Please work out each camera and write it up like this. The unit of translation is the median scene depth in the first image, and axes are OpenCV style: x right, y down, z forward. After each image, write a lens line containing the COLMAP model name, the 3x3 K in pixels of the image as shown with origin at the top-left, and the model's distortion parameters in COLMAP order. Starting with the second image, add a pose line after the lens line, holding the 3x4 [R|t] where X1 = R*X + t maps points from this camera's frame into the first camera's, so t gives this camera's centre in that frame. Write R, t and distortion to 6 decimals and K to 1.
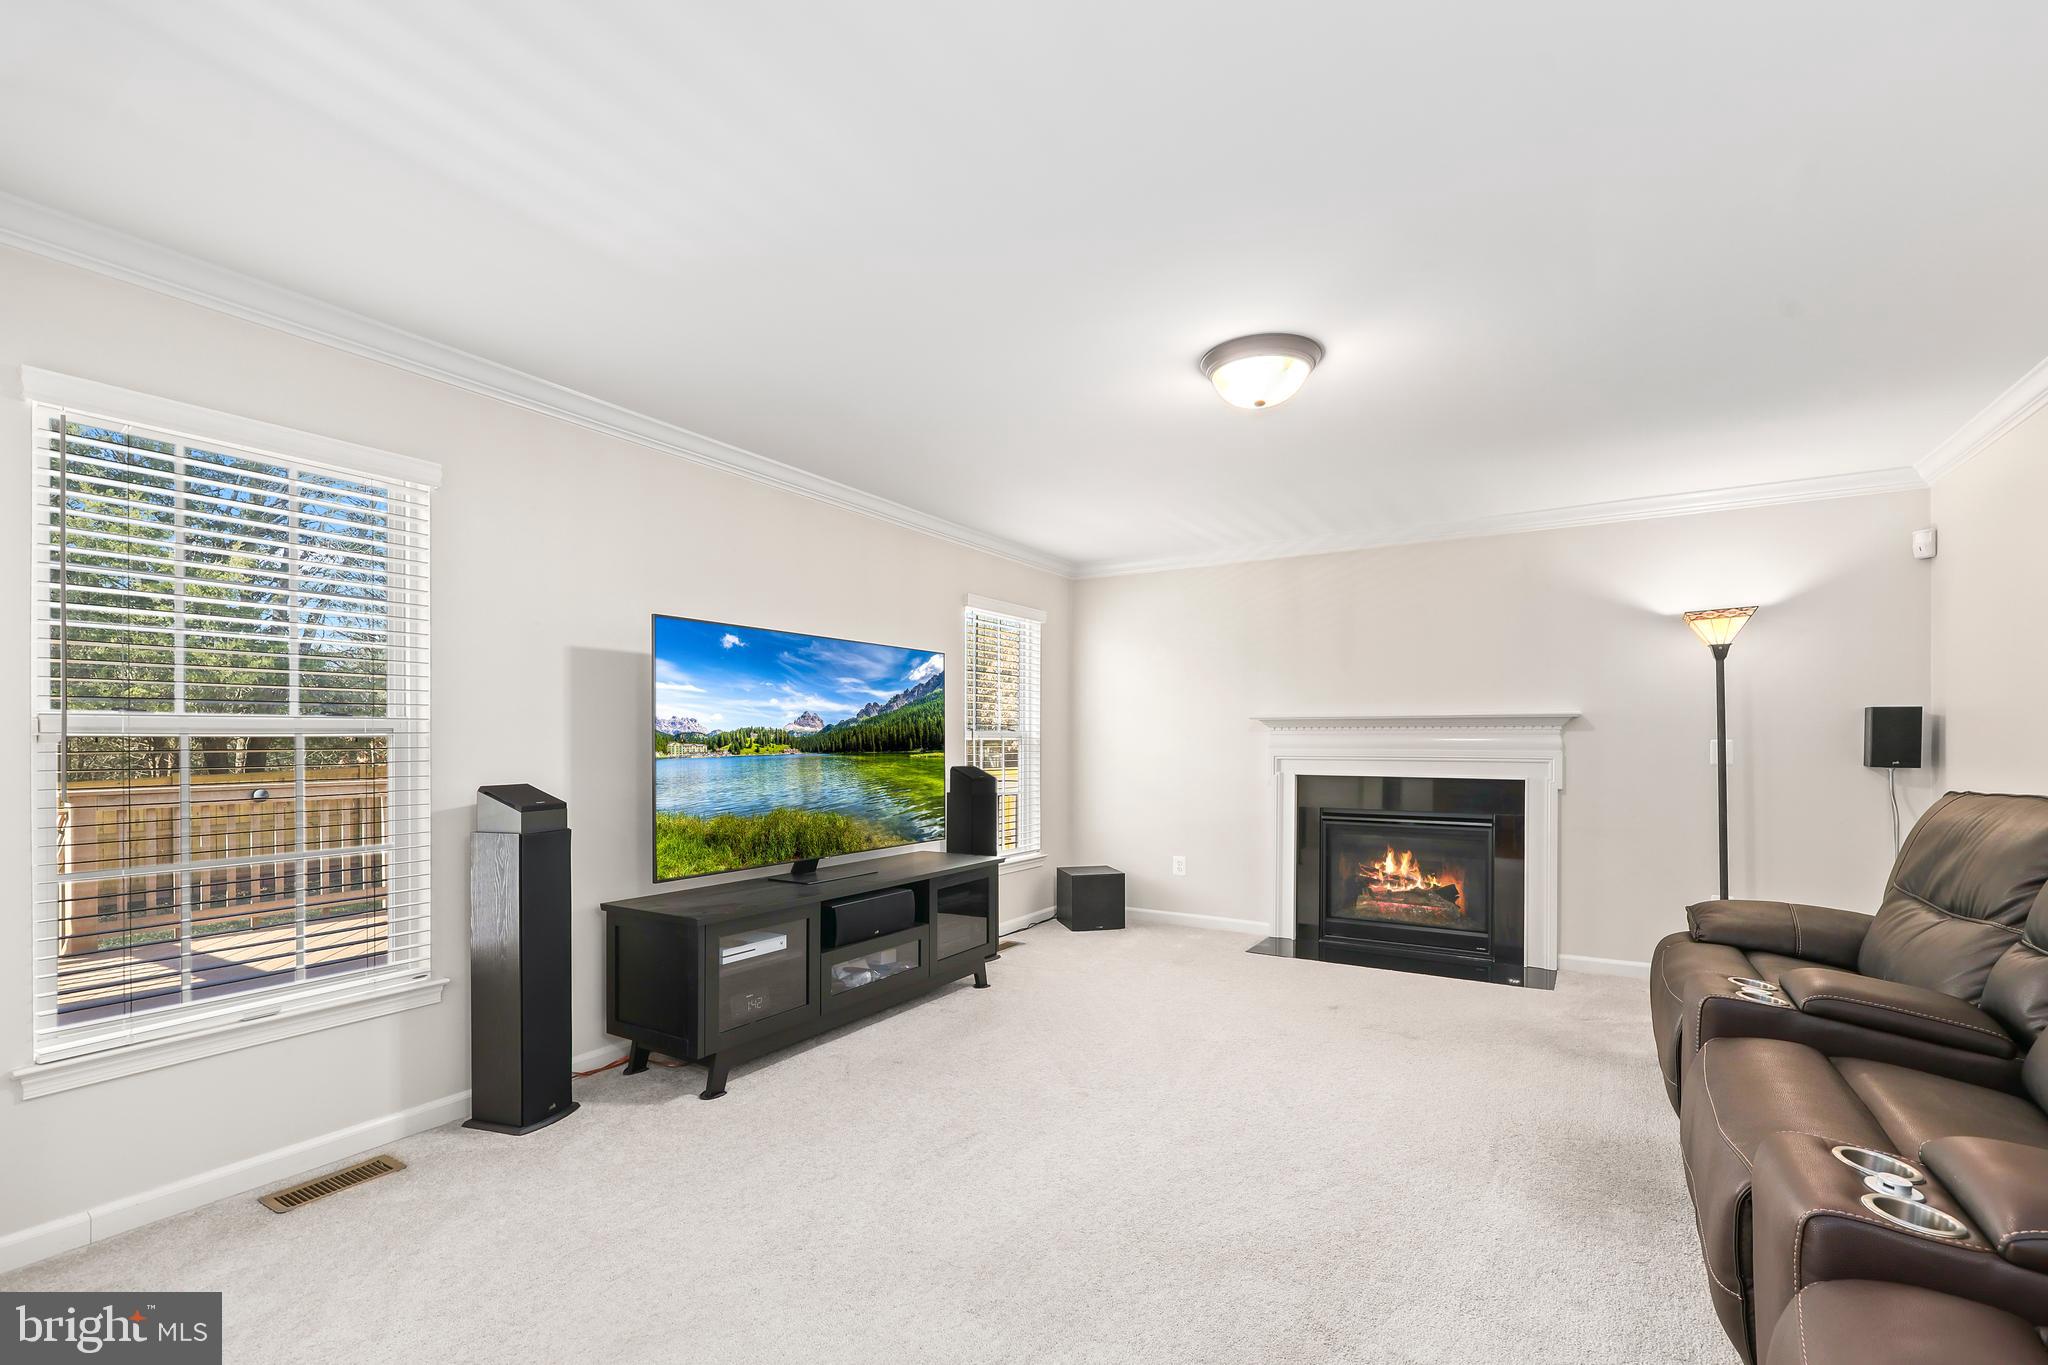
lens RADIAL K [[877.9, 0, 1030.4], [0, 877.9, 765.9], [0, 0, 1]] dist [-0.000951, -0.000200]
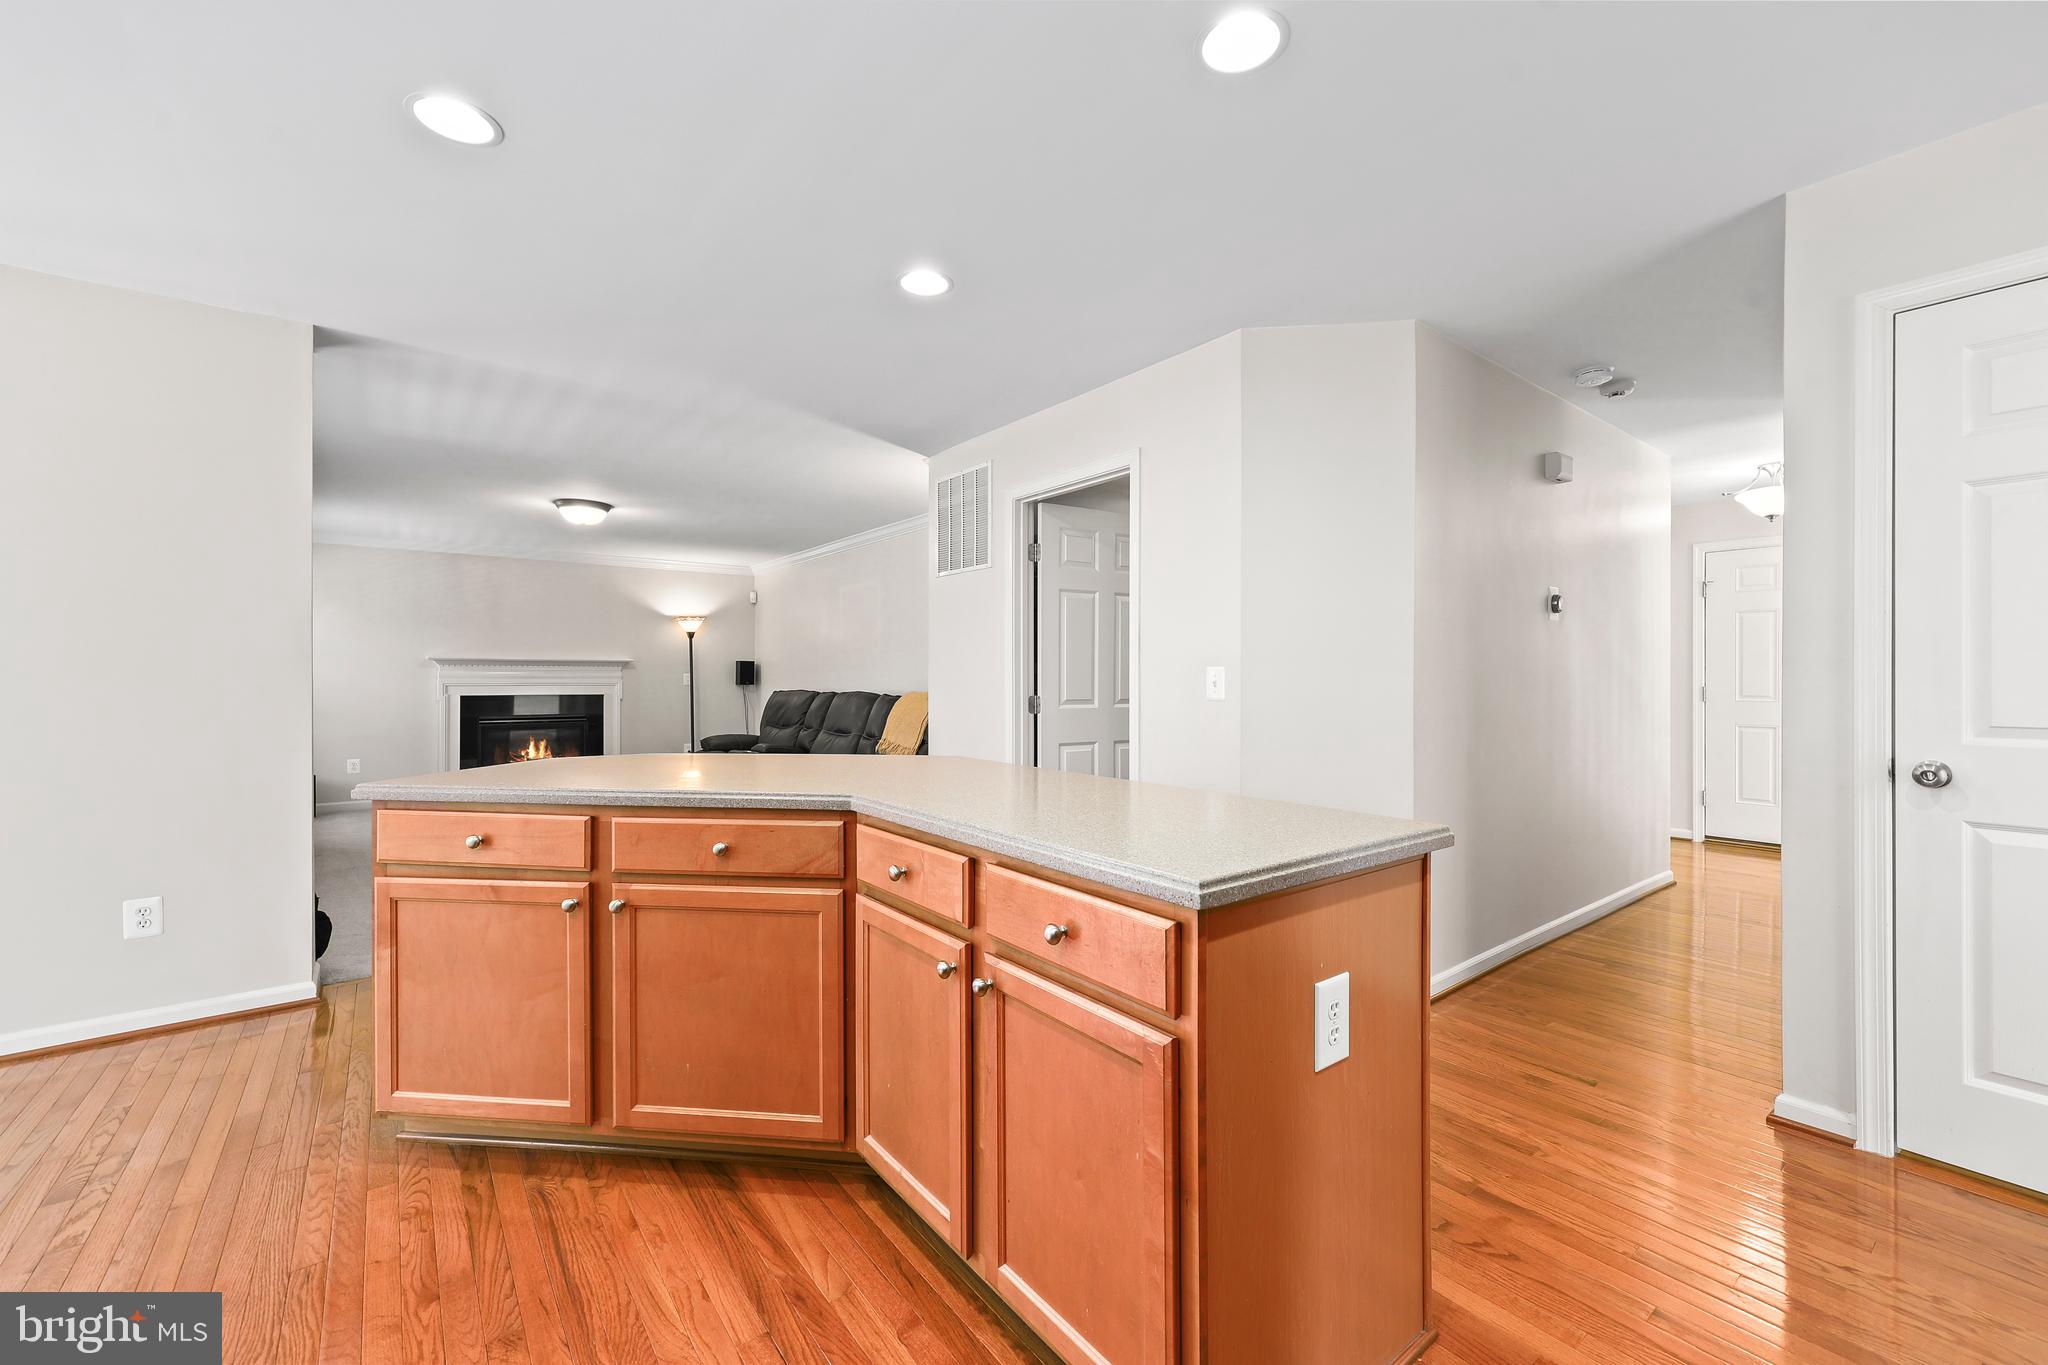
lens RADIAL K [[856.2, 0, 1027.9], [0, 856.2, 676.9], [0, 0, 1]] dist [0.015135, -0.000063]
pose [[0.354918, 0.003254, 0.934892, -0.967870], [0.032107, 0.999362, -0.015667, 0.040689], [-0.934346, 0.035577, 0.354587, -0.587968]]
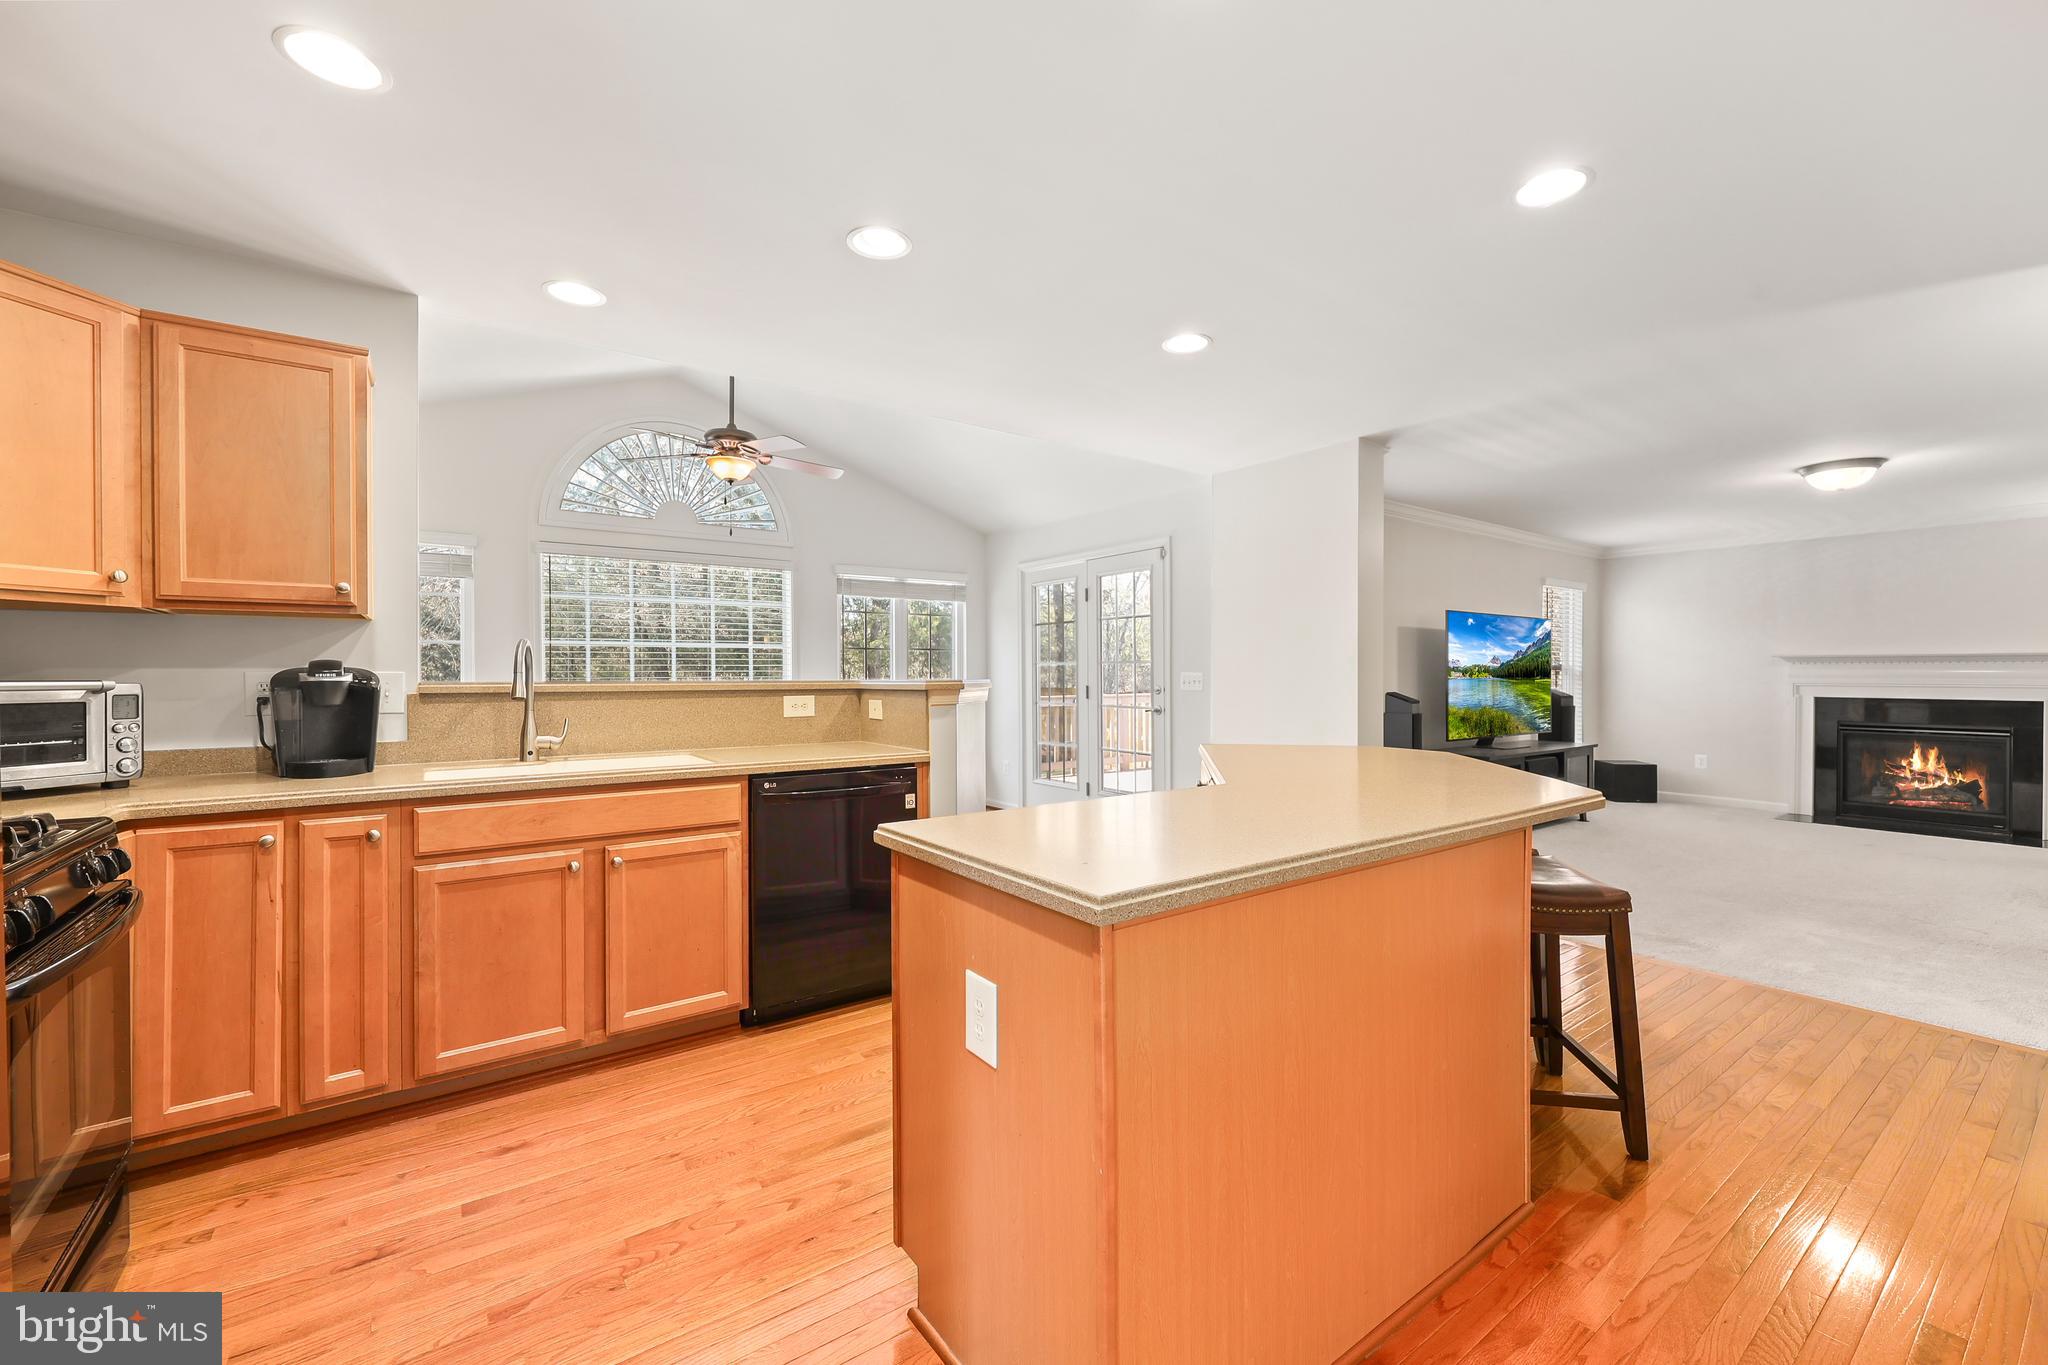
lens RADIAL K [[856.2, 0, 1027.9], [0, 856.2, 676.9], [0, 0, 1]] dist [0.015135, -0.000063]
pose [[0.918838, 0.003693, -0.394617, -0.388511], [-0.015487, 0.999523, -0.026705, 0.041686], [0.394330, 0.030649, 0.918457, -0.938163]]
